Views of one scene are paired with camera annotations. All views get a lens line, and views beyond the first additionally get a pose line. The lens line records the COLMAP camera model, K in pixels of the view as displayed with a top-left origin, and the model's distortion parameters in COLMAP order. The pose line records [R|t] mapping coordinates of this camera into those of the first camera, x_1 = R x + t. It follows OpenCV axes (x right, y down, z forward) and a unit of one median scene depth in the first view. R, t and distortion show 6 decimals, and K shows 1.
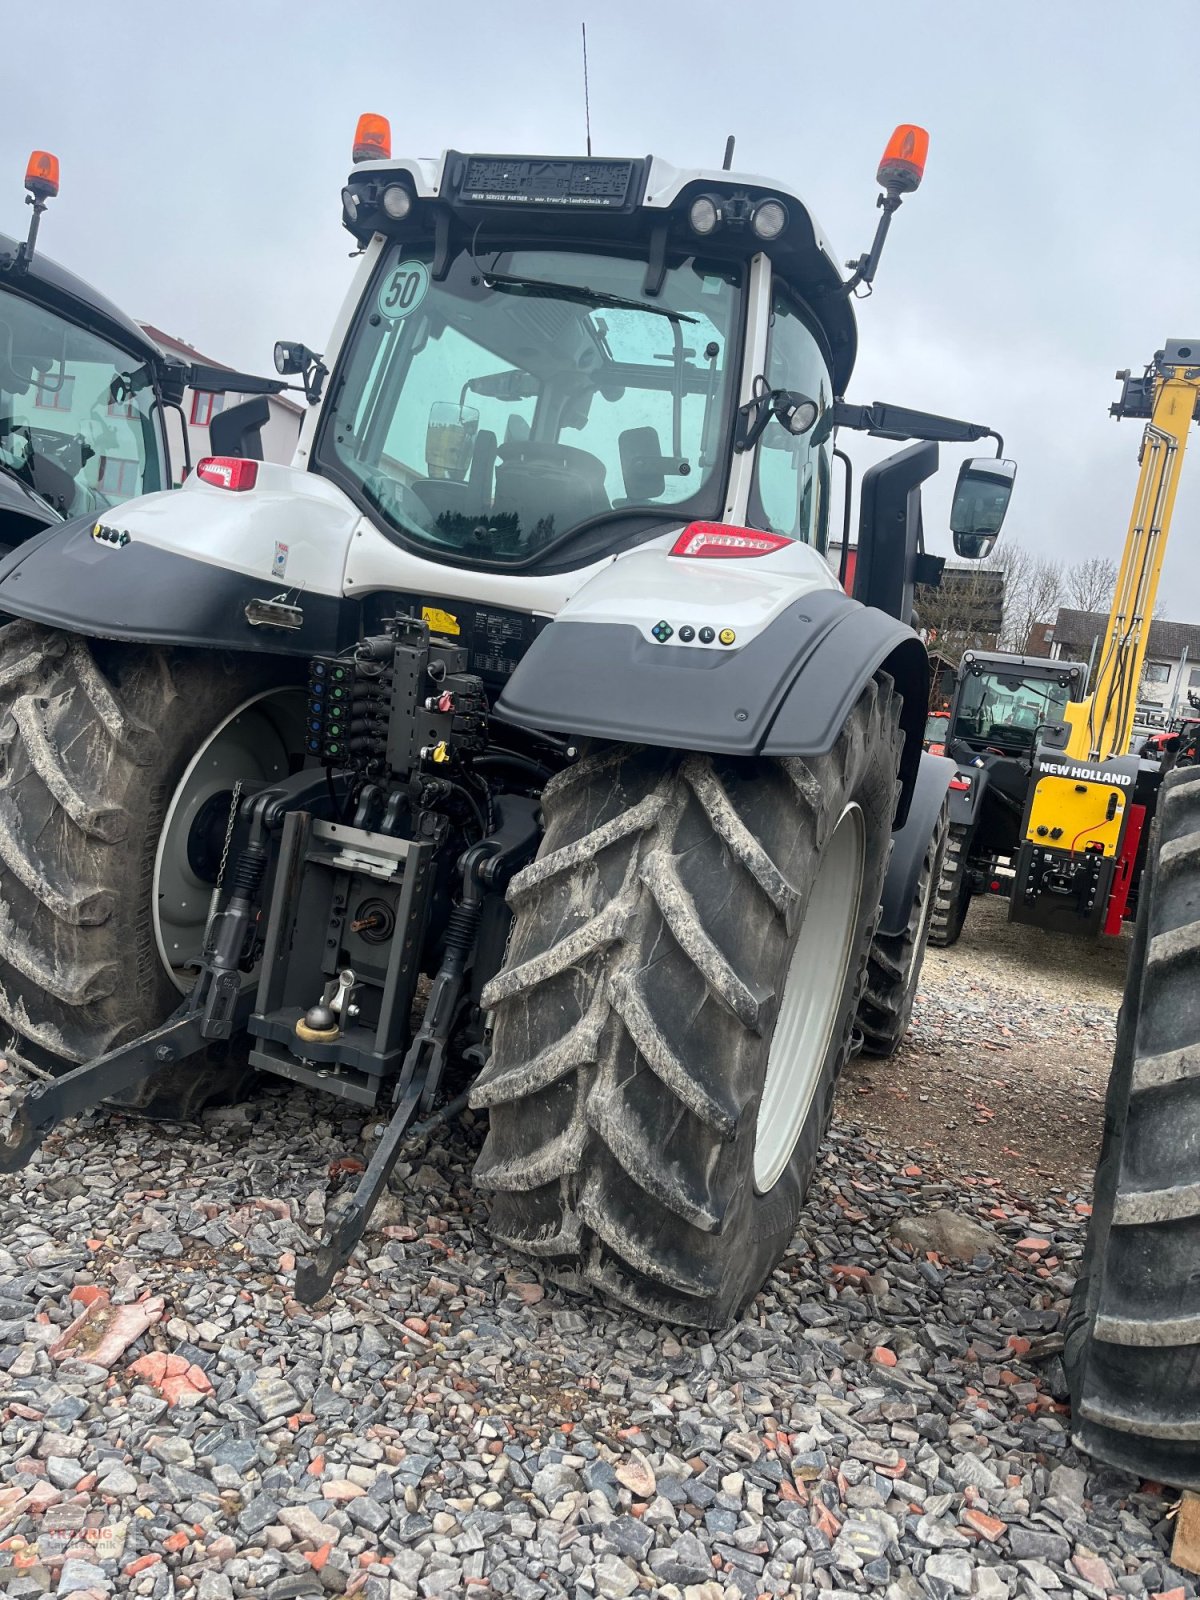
lens RADIAL K [[1205.8, 0, 587.1], [0, 1205.8, 808.7], [0, 0, 1]] dist [0.046984, -0.057334]
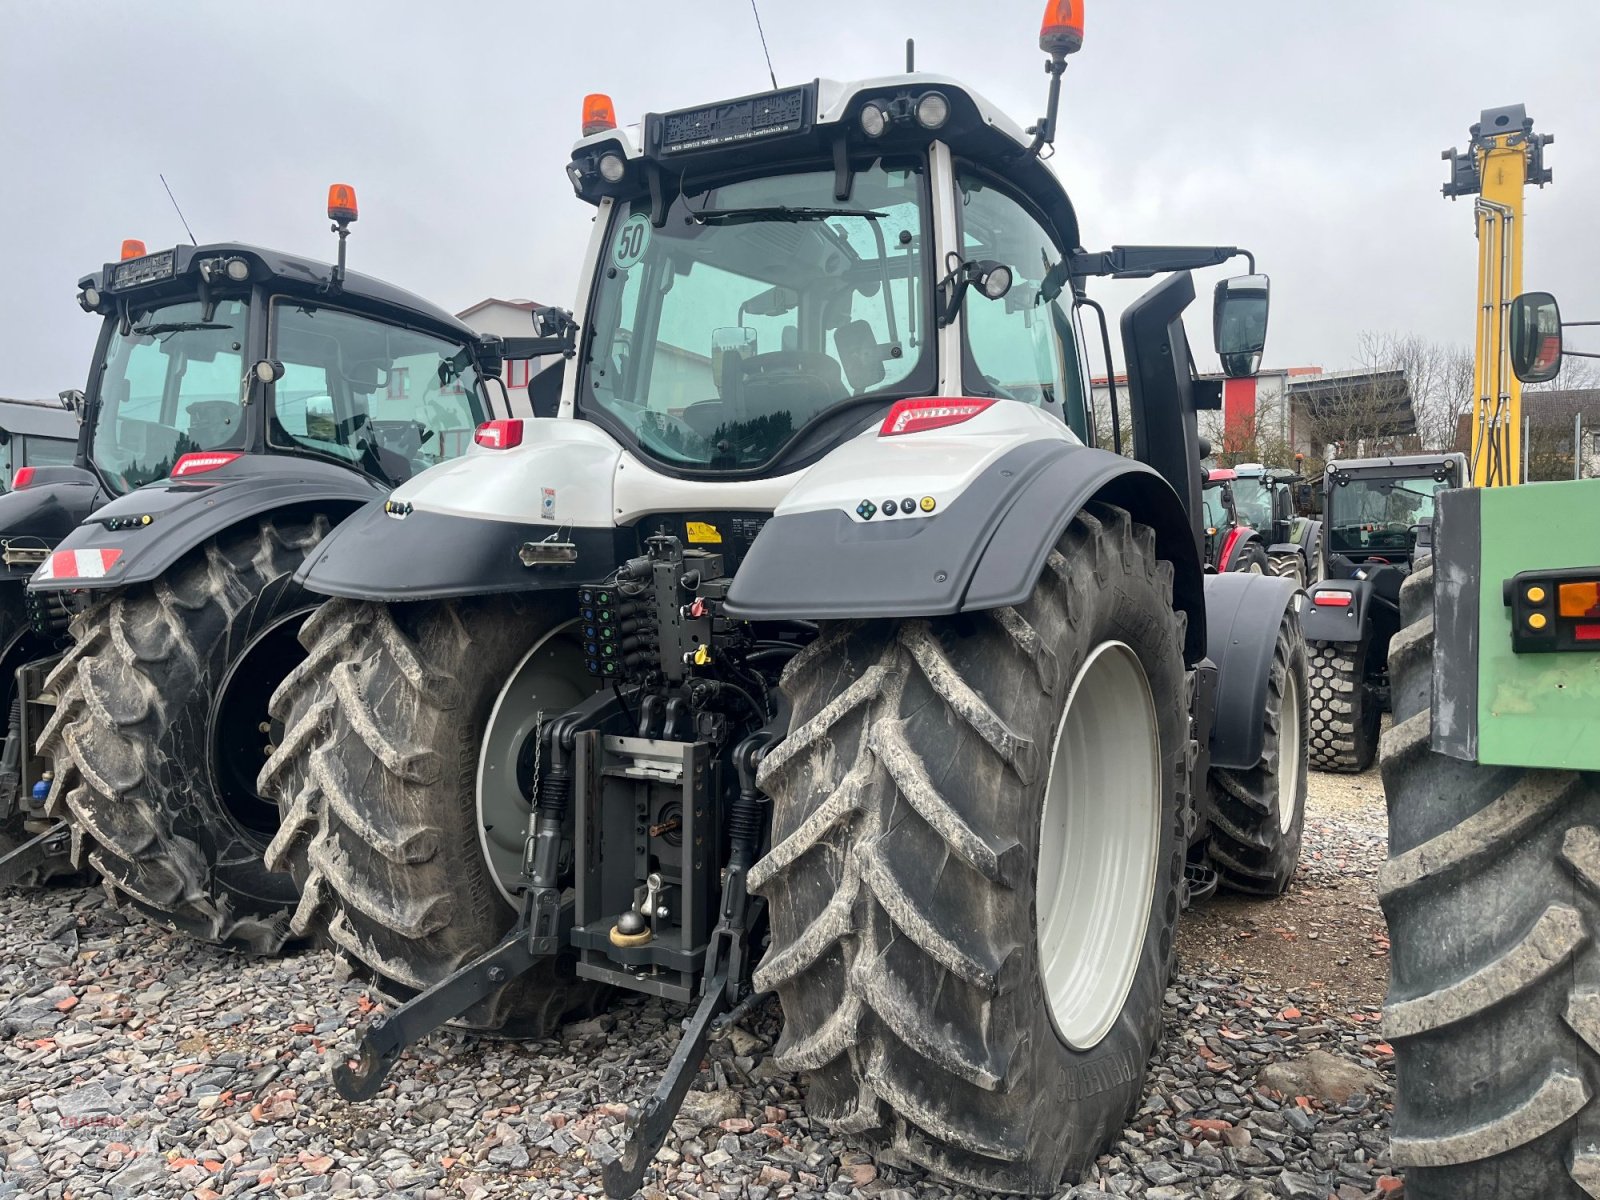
lens RADIAL K [[1205.8, 0, 811.0], [0, 1205.8, 600.0], [0, 0, 1]] dist [0.046984, -0.057334]
pose [[0.974854, -0.161007, -0.154067, 0.135588], [0.148094, 0.984687, -0.091981, 0.015990], [0.166517, 0.066851, 0.983770, -0.027388]]
